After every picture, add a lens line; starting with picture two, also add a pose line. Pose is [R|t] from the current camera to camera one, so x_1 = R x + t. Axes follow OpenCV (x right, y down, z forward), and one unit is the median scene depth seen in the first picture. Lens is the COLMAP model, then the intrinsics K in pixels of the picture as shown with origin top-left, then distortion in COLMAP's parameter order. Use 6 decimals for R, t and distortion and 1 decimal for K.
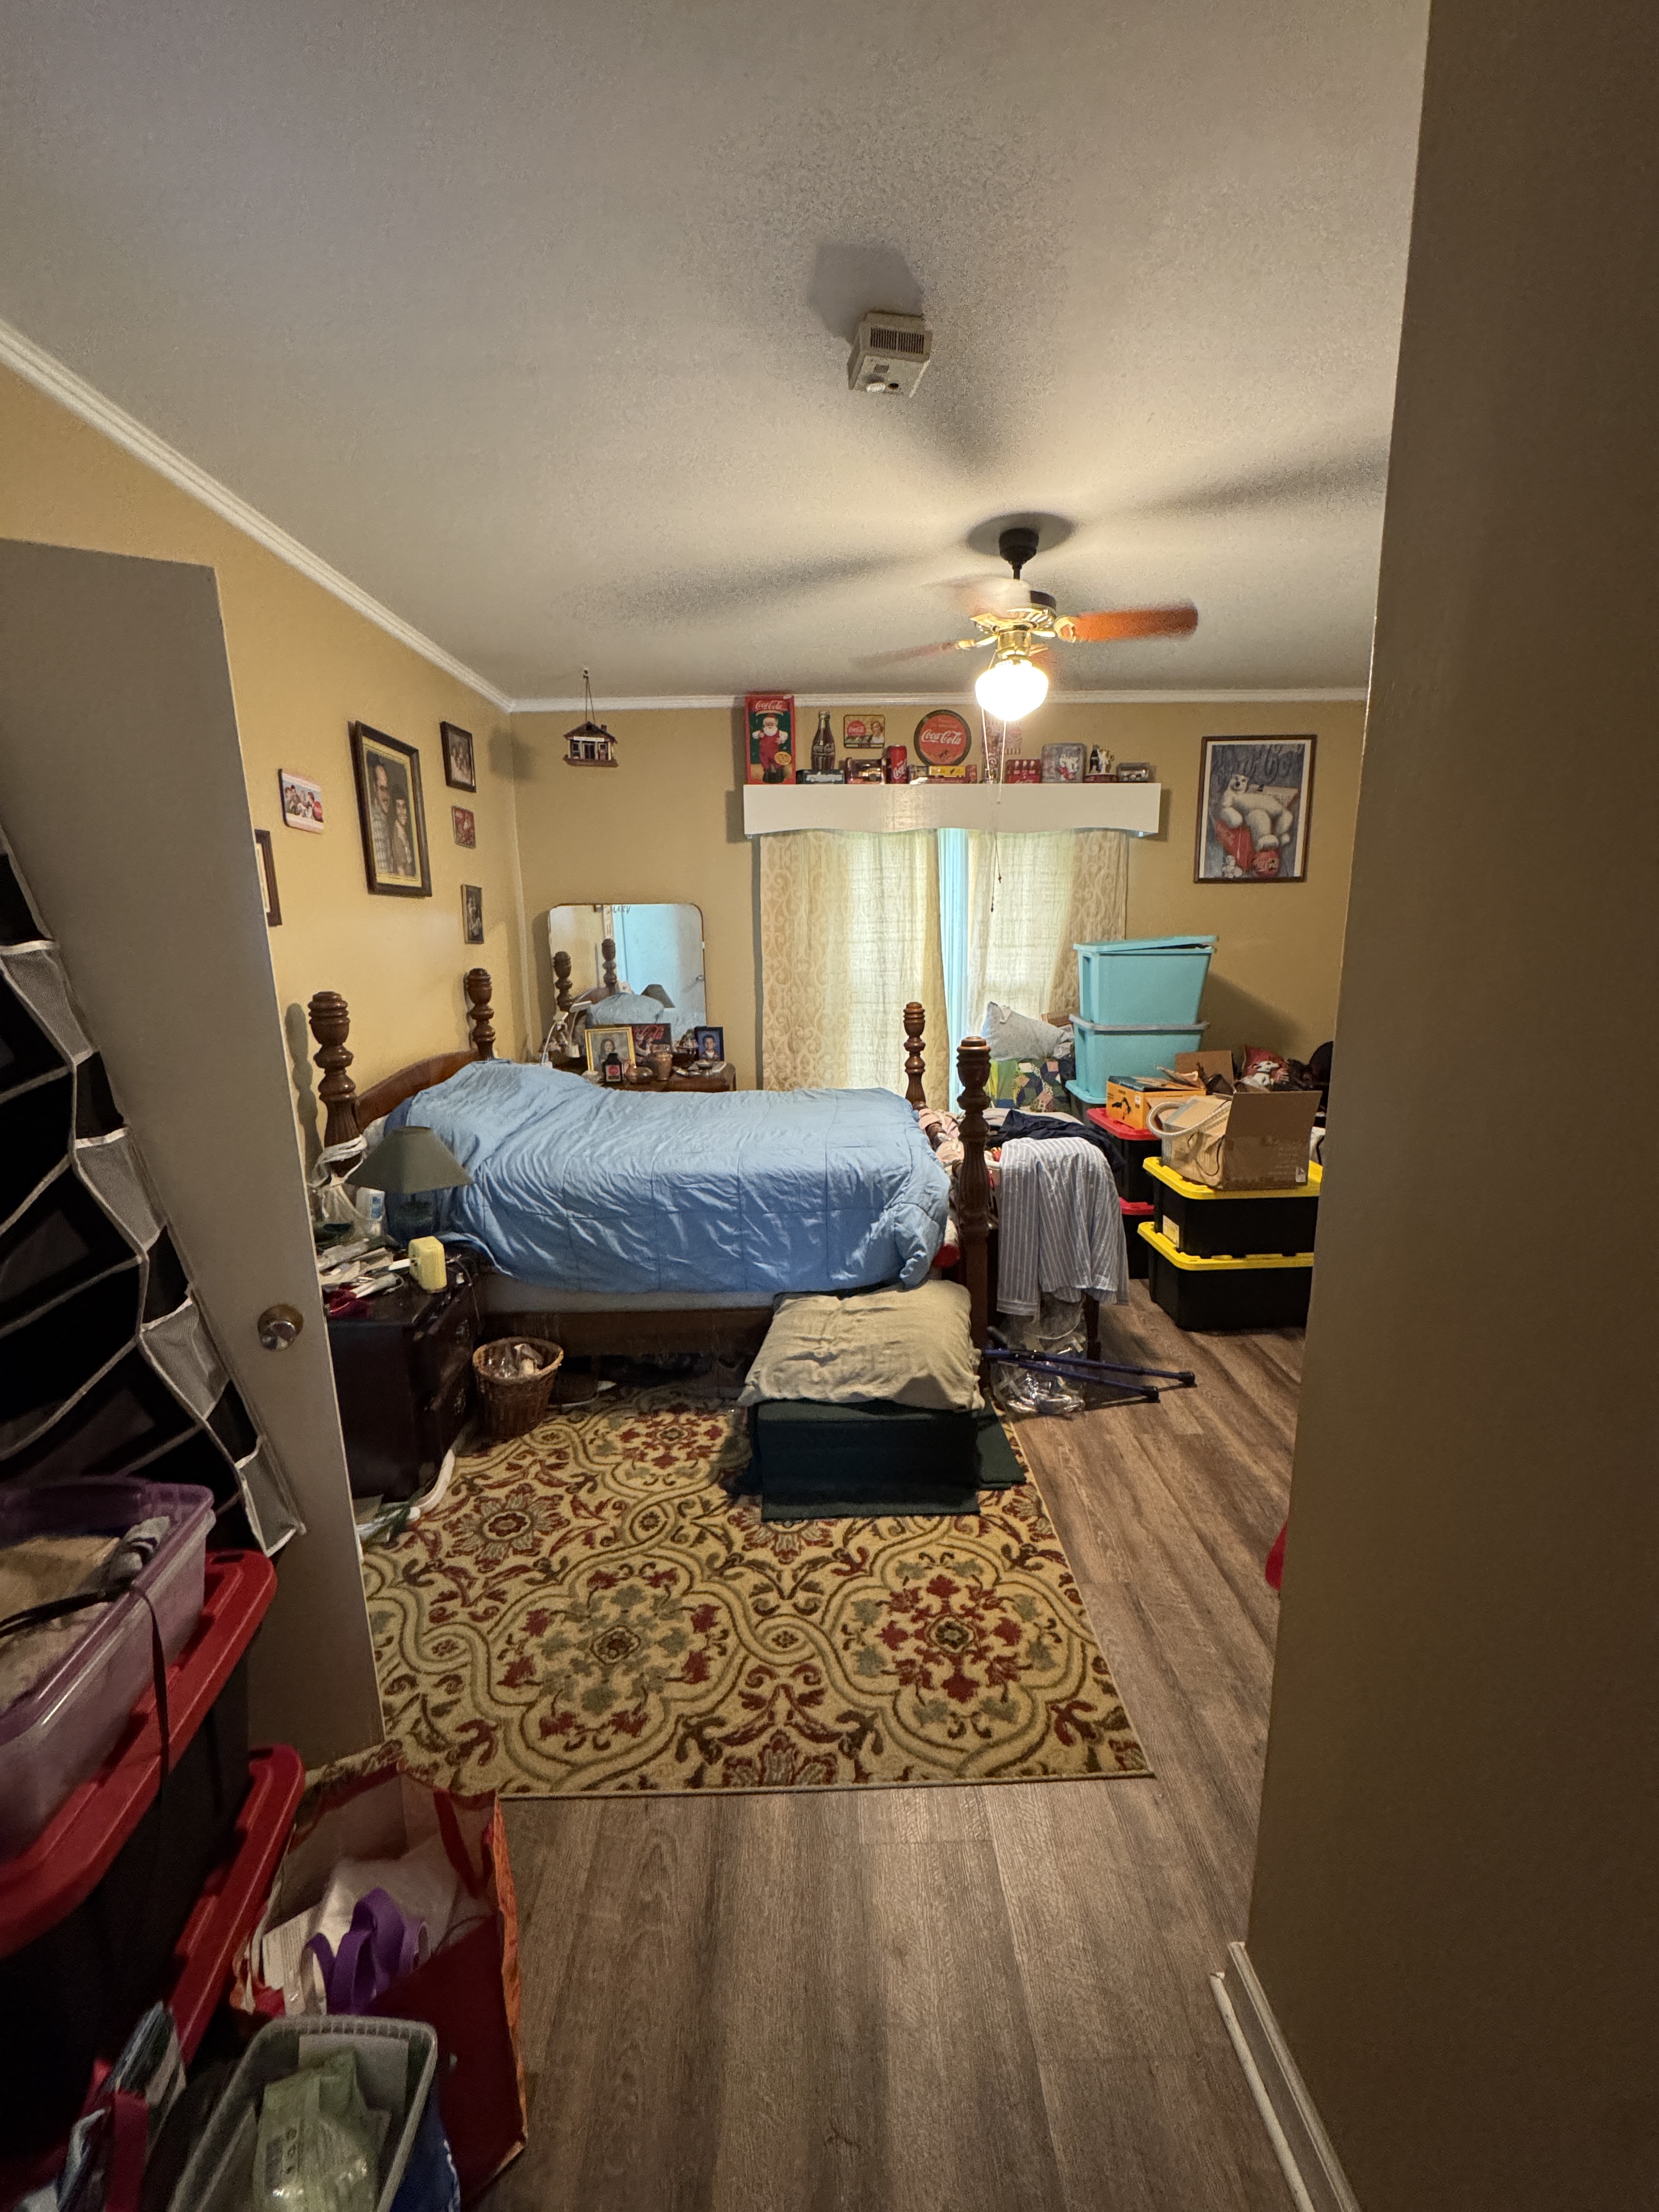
lens RADIAL K [[876.8, 0, 825.3], [0, 876.8, 1103.1], [0, 0, 1]] dist [-0.001743, -0.000163]
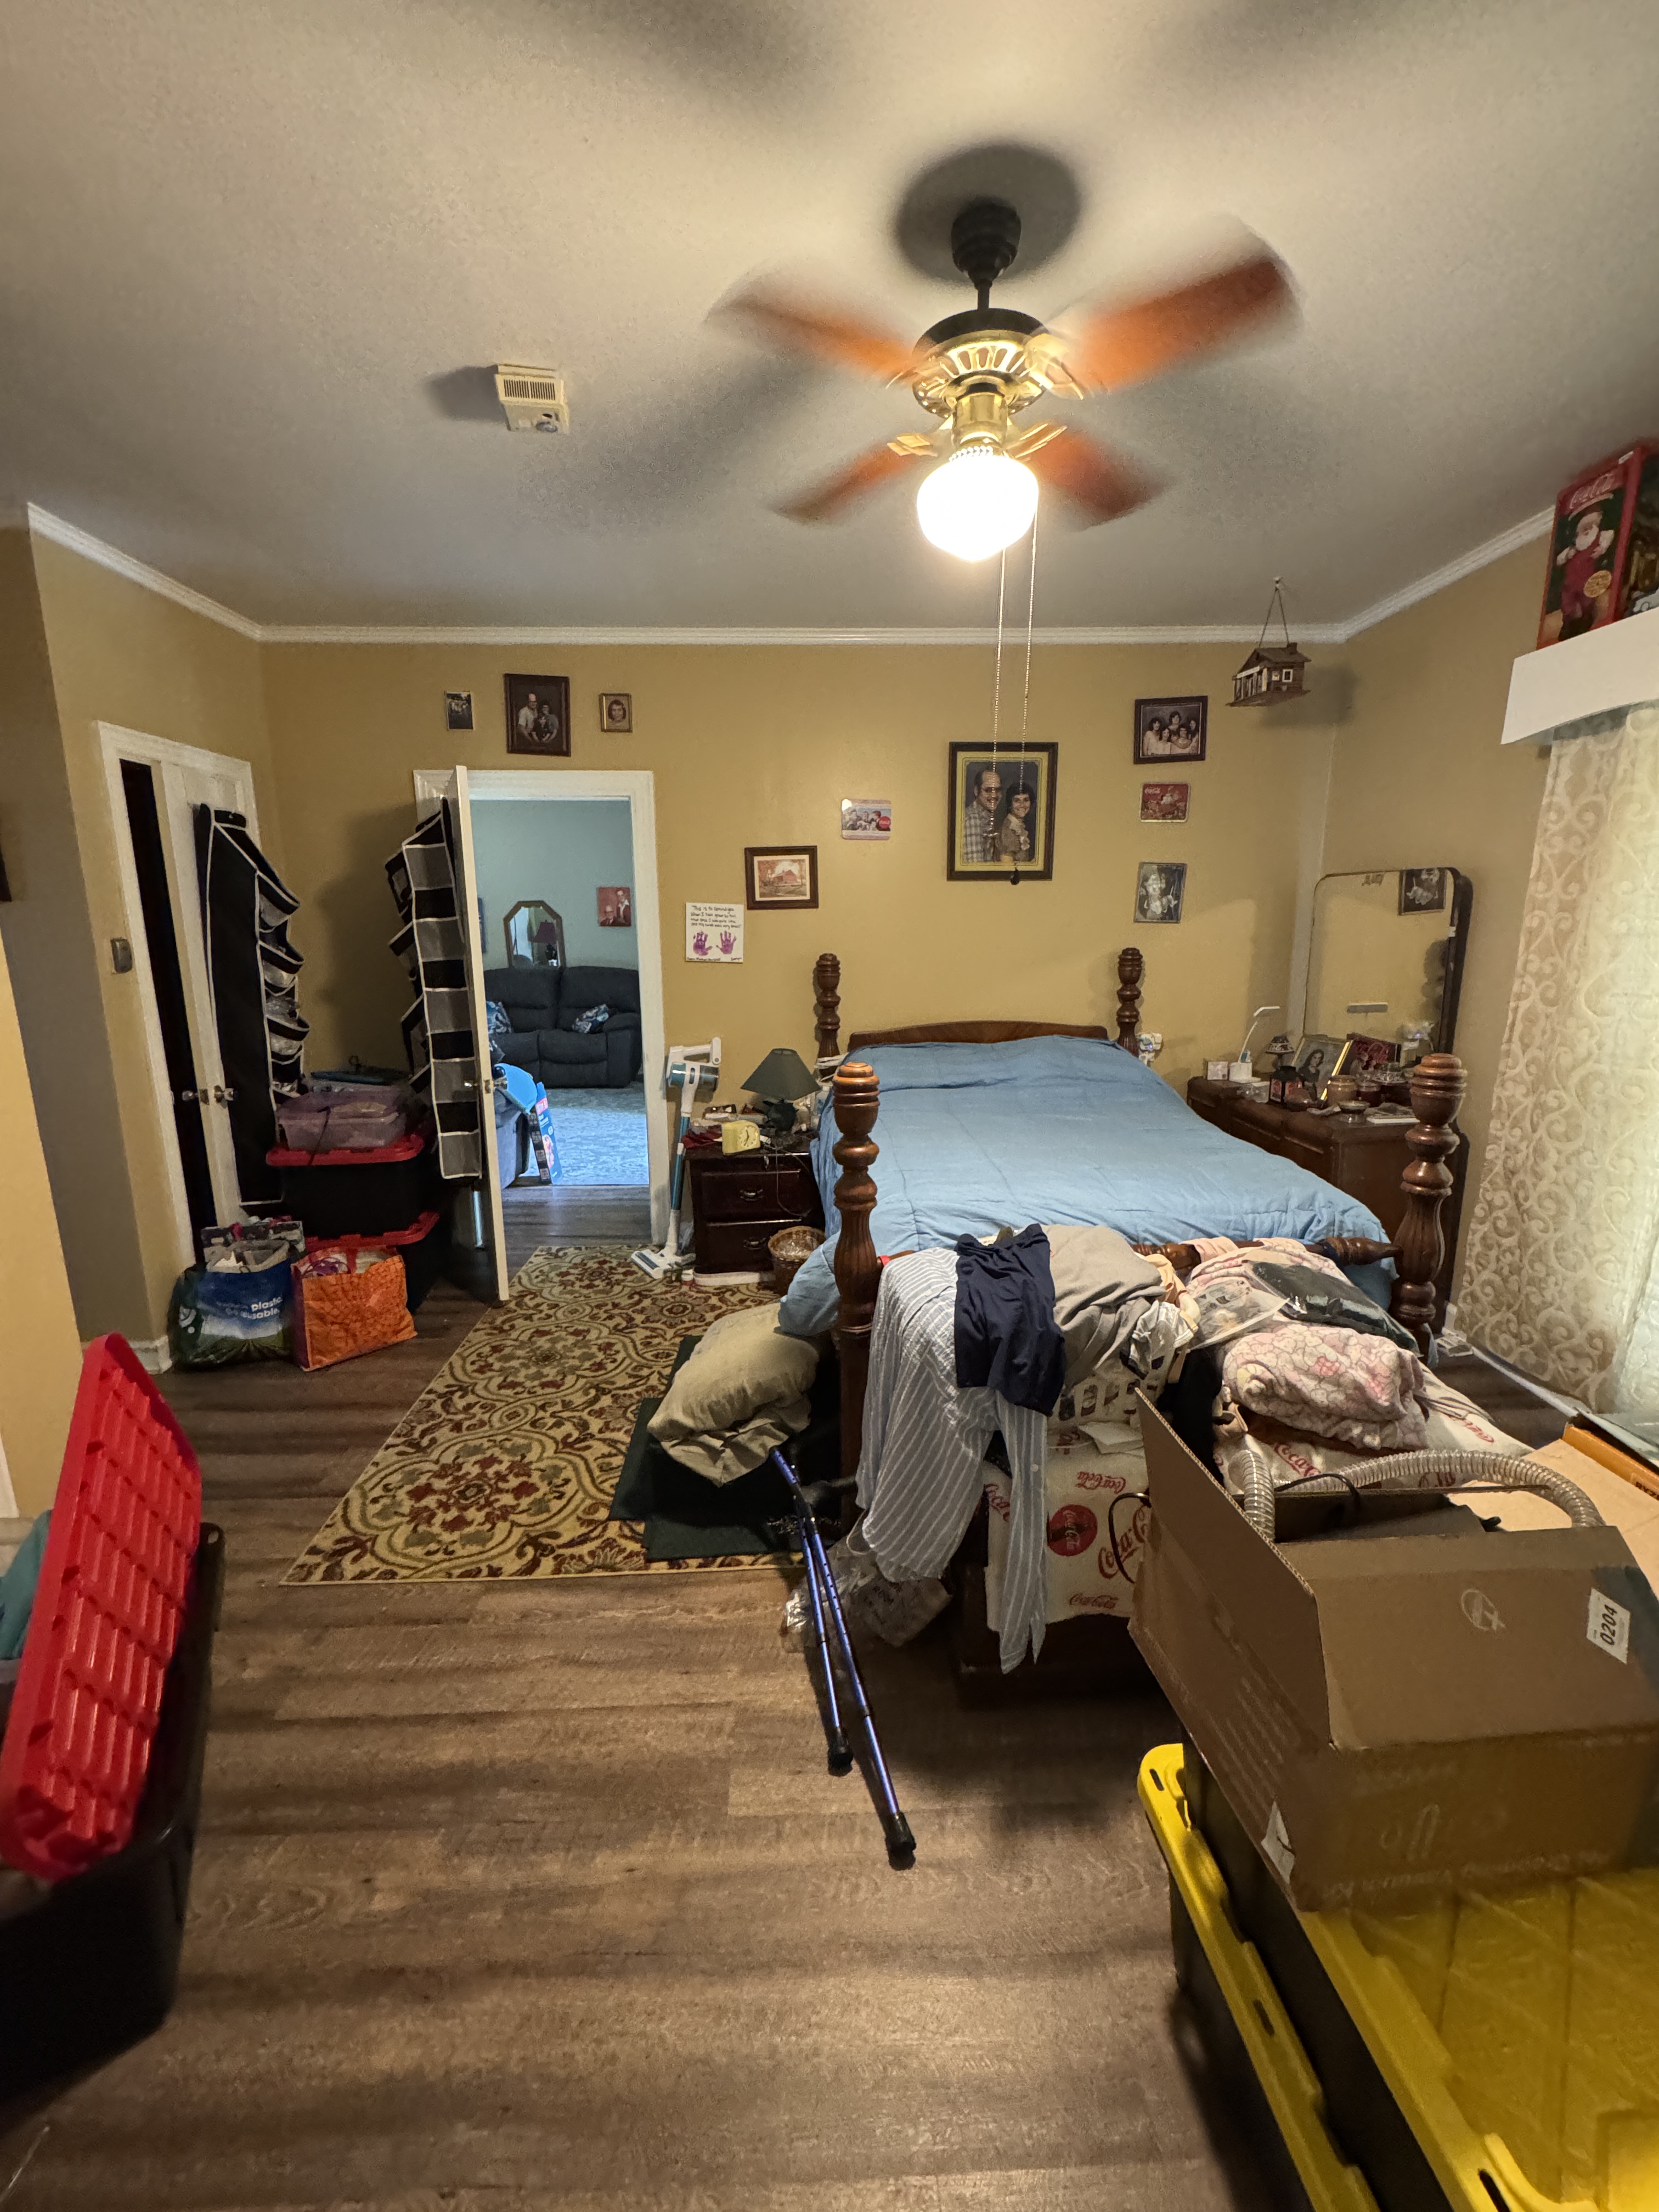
lens RADIAL K [[876.8, 0, 828.7], [0, 876.8, 1100.5], [0, 0, 1]] dist [-0.001743, -0.000163]
pose [[0.015421, 0.213307, -0.976864, 1.091579], [-0.189540, 0.959889, 0.206608, -0.234545], [0.981752, 0.181969, 0.055232, 1.173899]]
